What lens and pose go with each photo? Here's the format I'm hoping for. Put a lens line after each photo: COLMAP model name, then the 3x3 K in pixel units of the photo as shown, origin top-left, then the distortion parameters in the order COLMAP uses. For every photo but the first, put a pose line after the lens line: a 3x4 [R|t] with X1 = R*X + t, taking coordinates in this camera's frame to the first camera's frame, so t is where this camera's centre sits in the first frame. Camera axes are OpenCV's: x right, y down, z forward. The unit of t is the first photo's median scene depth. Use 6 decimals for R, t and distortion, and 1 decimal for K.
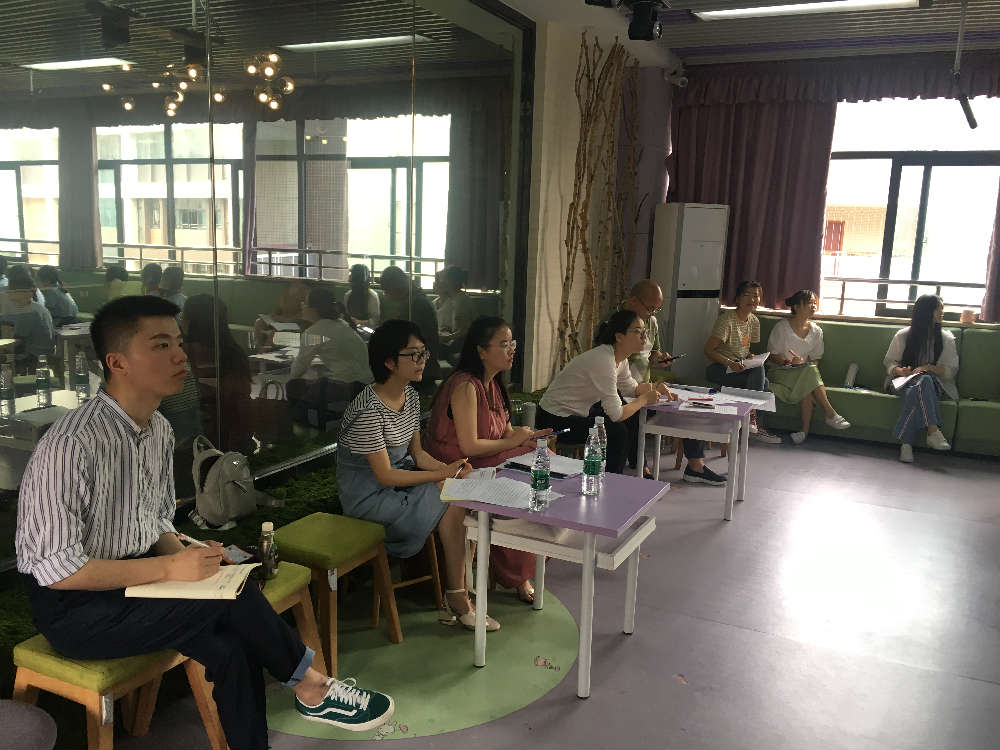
lens RADIAL K [[836.3, 0, 507.5], [0, 836.3, 374.0], [0, 0, 1]] dist [0.033458, -0.024770]
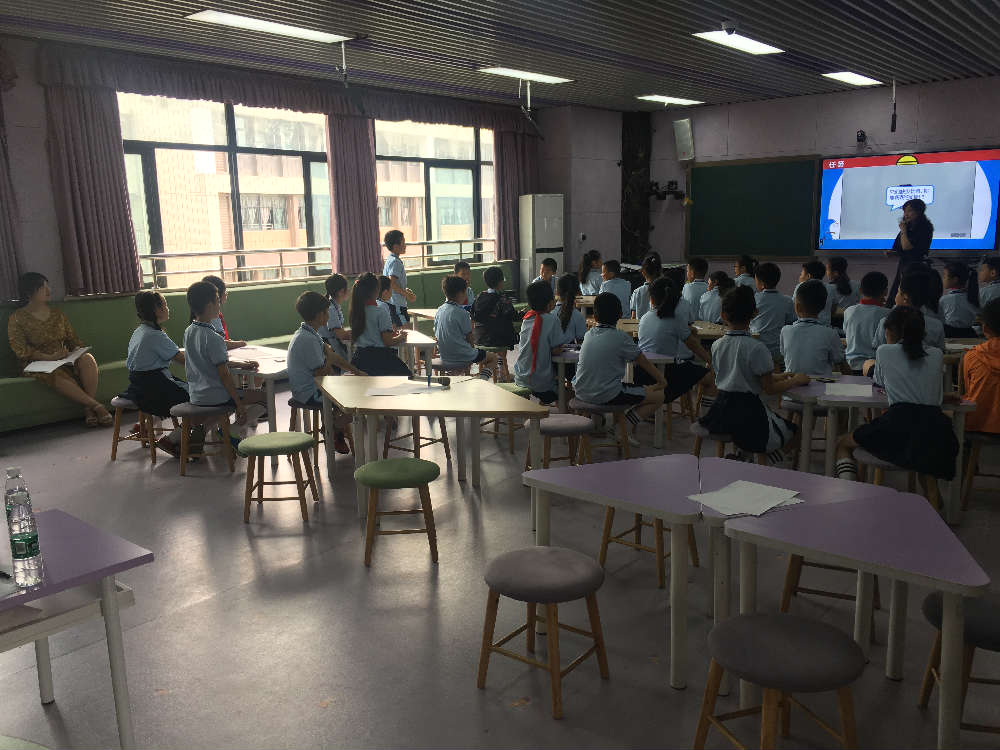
lens RADIAL K [[836.3, 0, 504.7], [0, 836.3, 375.0], [0, 0, 1]] dist [0.033458, -0.024770]
pose [[0.261534, -0.212953, 0.941409, -1.155412], [0.187869, 0.967934, 0.166761, -0.123951], [-0.946734, 0.133247, 0.293155, 0.529865]]
